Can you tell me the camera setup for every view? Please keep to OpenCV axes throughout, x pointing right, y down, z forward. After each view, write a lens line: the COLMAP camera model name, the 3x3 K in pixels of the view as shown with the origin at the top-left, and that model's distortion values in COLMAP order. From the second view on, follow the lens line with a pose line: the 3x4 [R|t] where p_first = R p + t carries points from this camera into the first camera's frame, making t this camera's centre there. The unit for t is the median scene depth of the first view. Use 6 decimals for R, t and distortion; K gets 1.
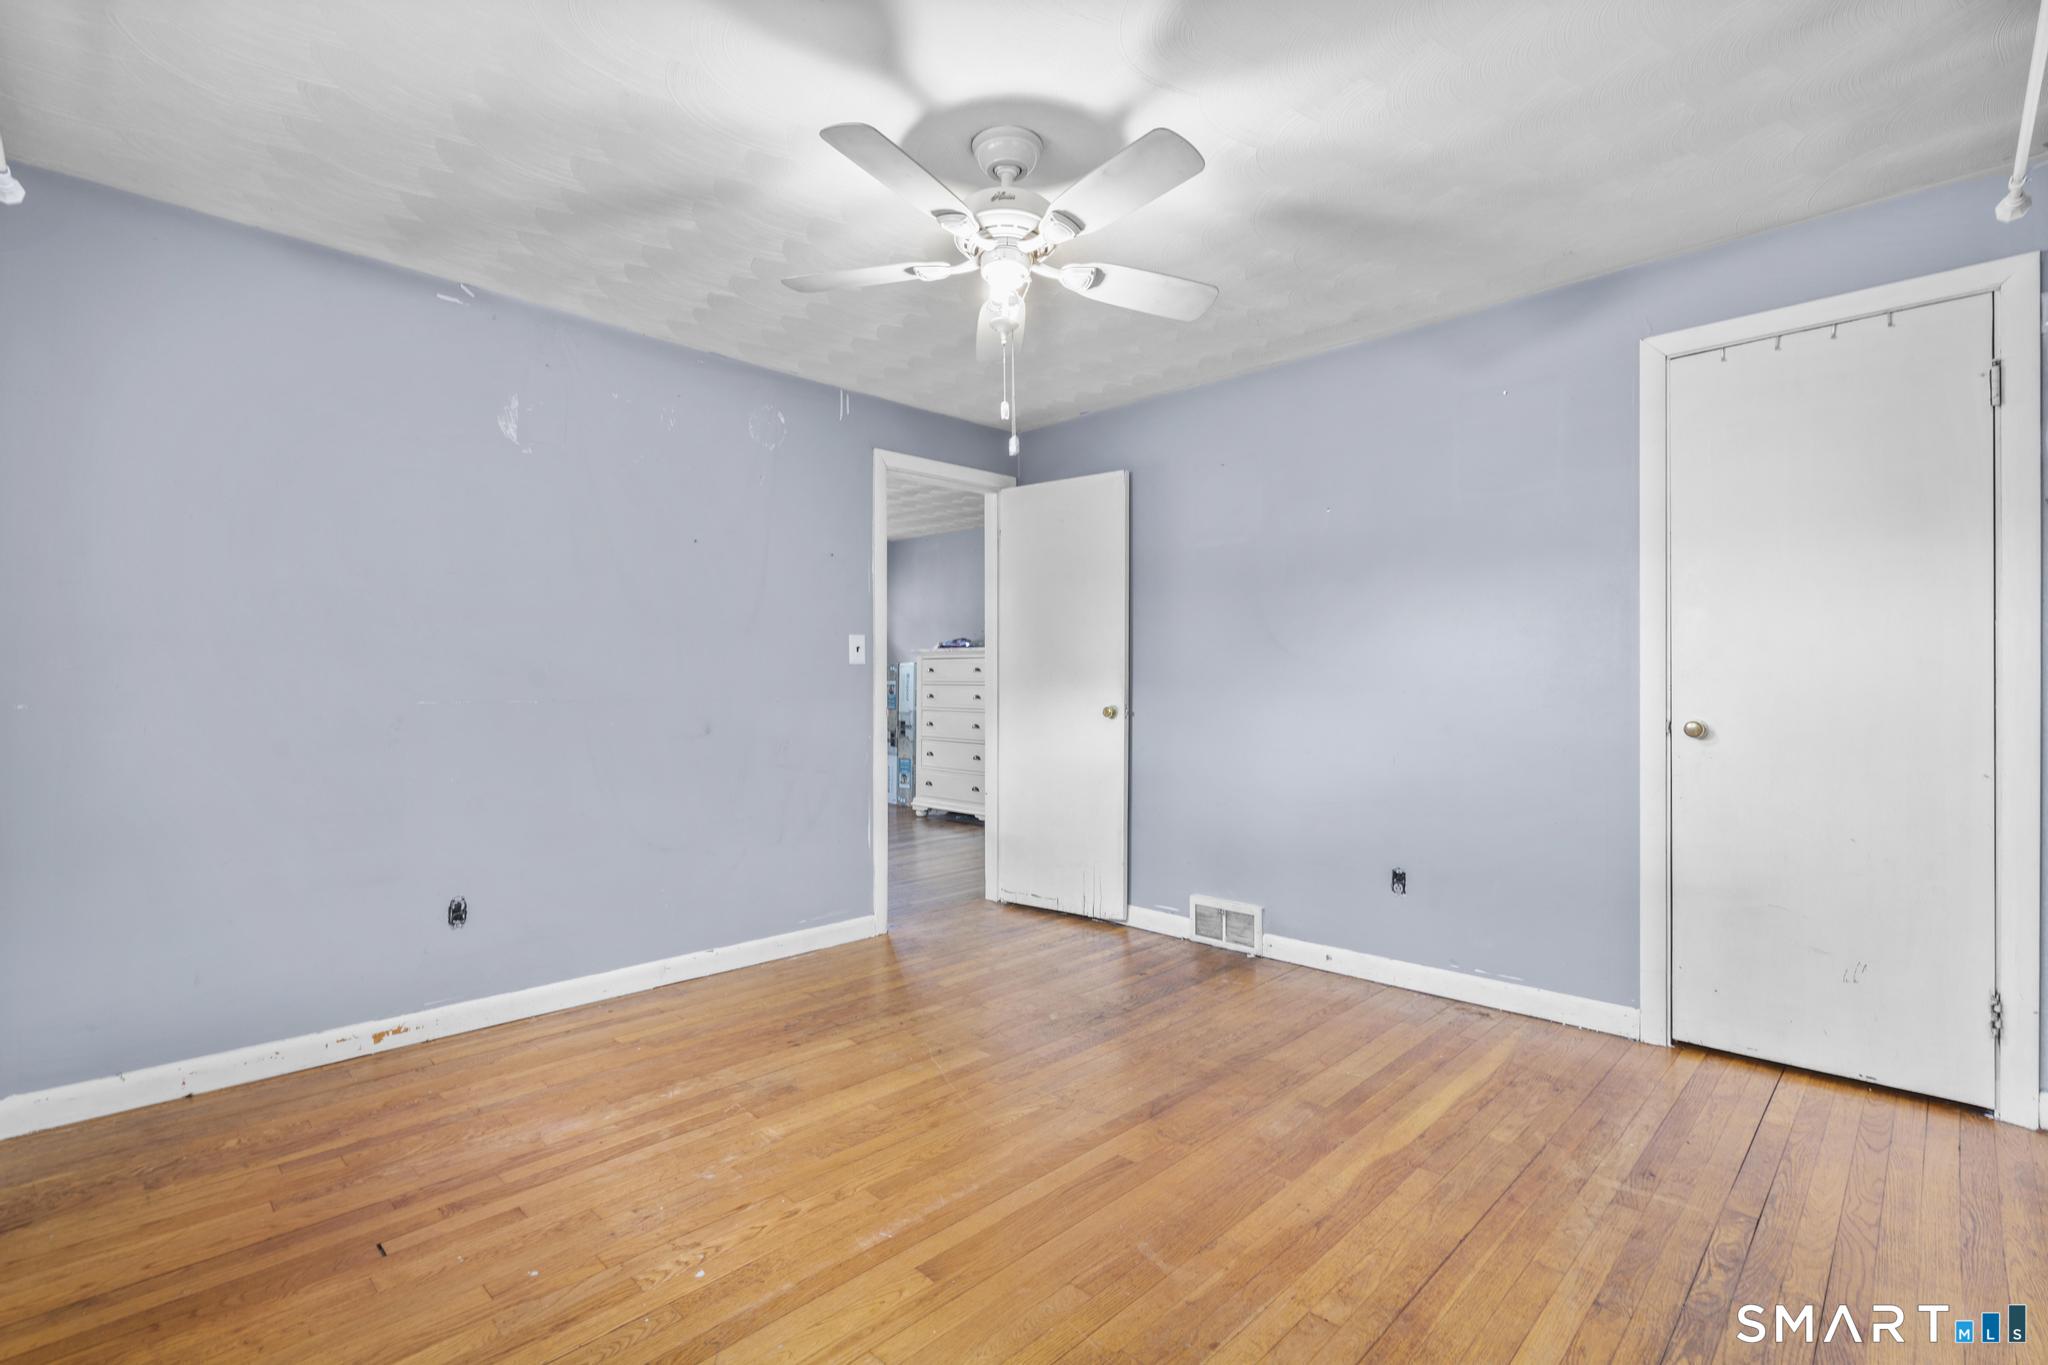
lens RADIAL K [[917.5, 0, 1018.5], [0, 917.5, 680.3], [0, 0, 1]] dist [-0.011220, 0.007630]
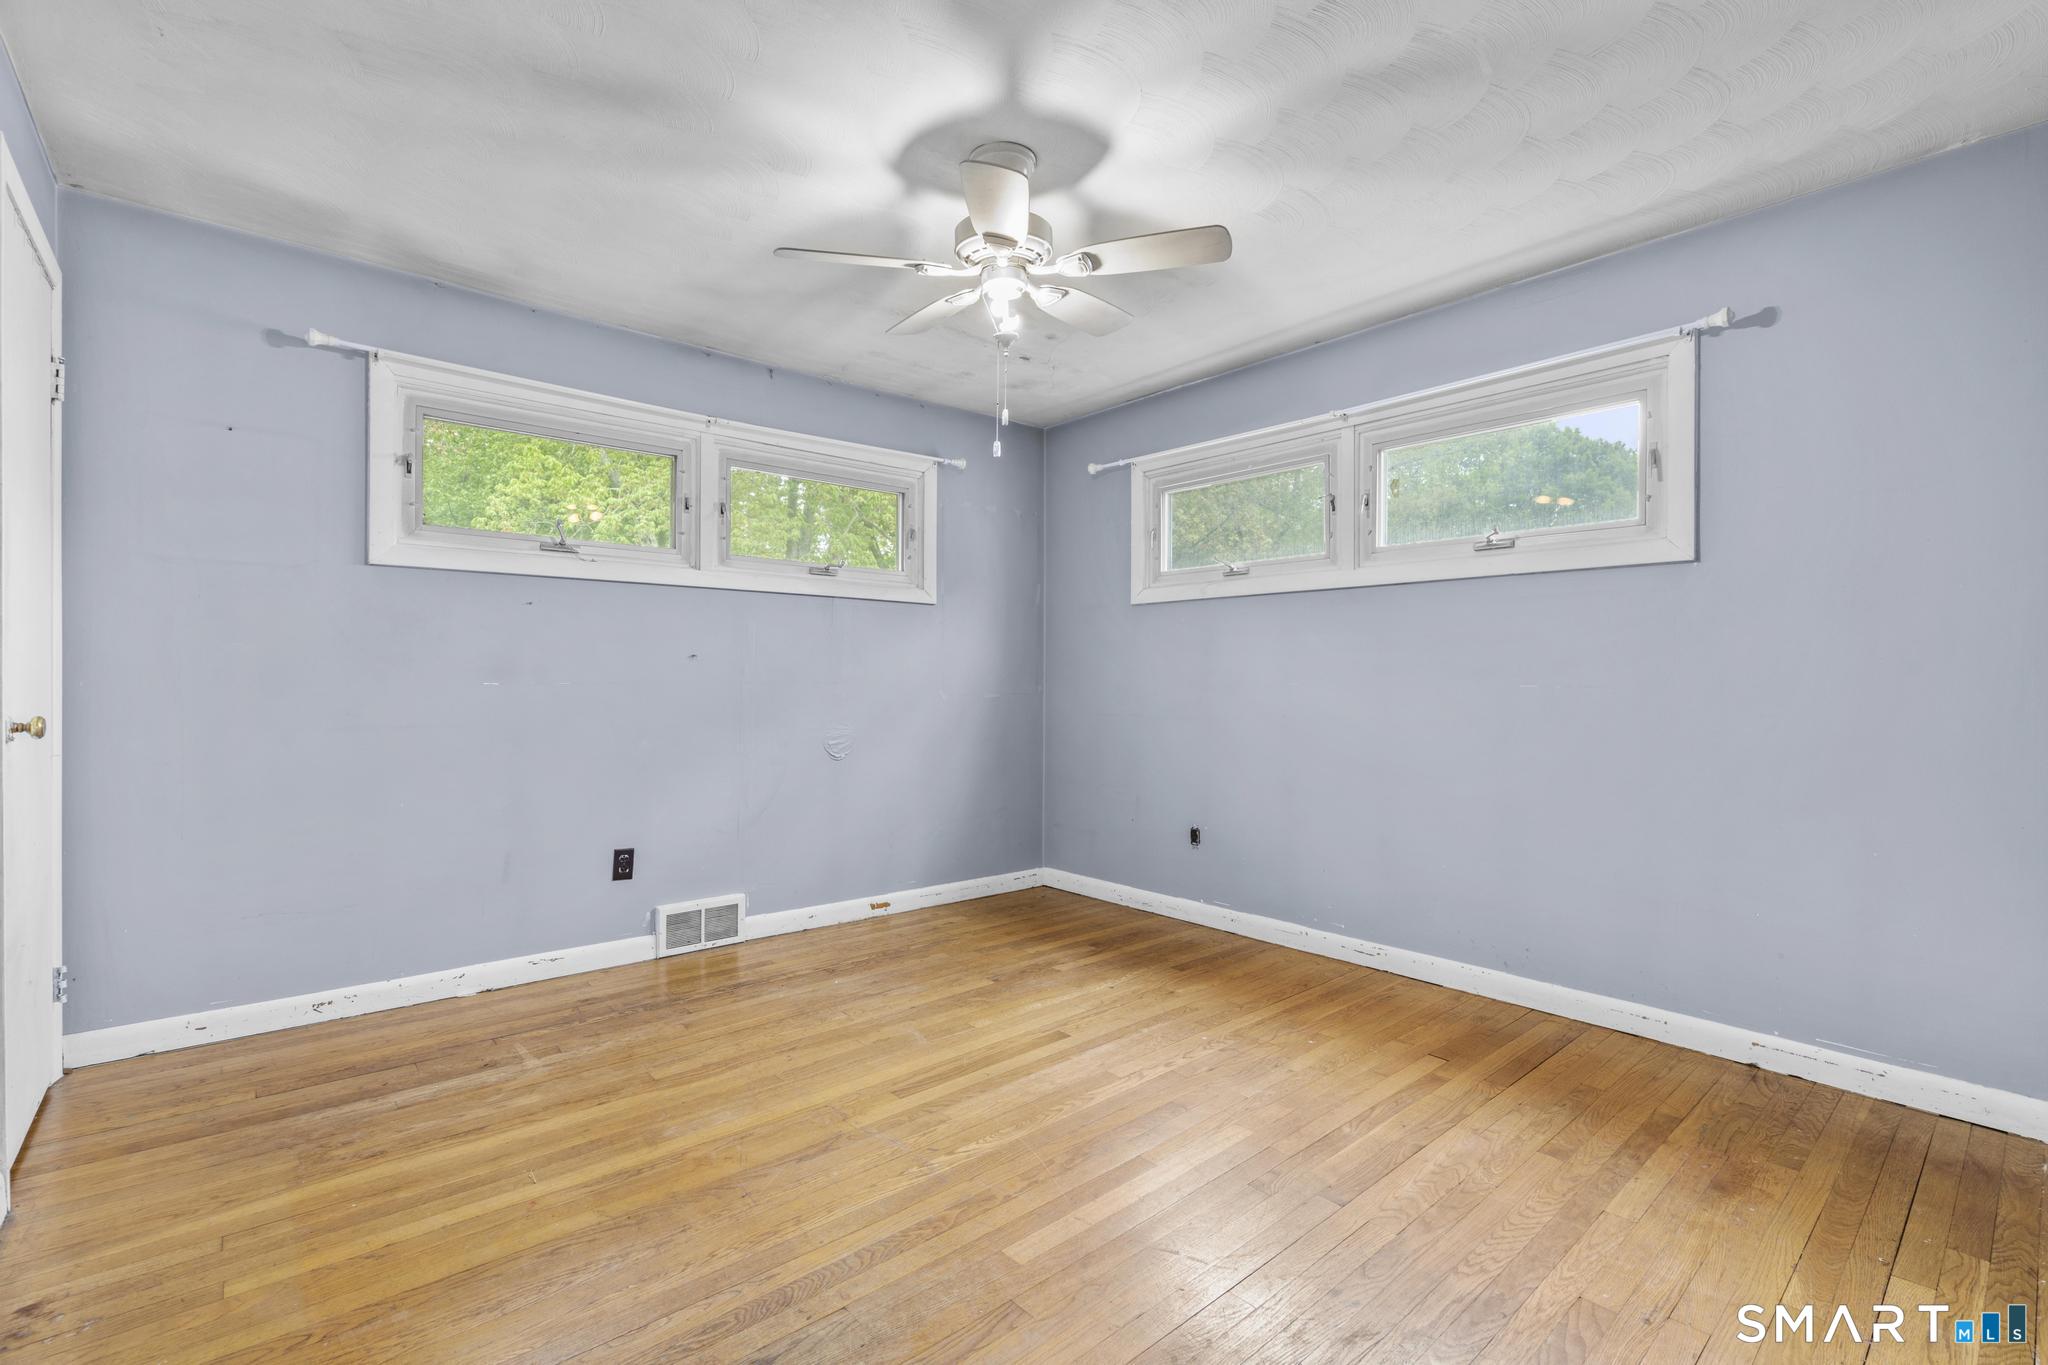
lens RADIAL K [[917.5, 0, 1018.5], [0, 917.5, 680.3], [0, 0, 1]] dist [-0.011220, 0.007630]
pose [[-0.997176, -0.003122, 0.075030, -0.108173], [-0.003289, 0.999992, -0.002104, 0.019127], [-0.075022, -0.002345, -0.997179, 2.015456]]
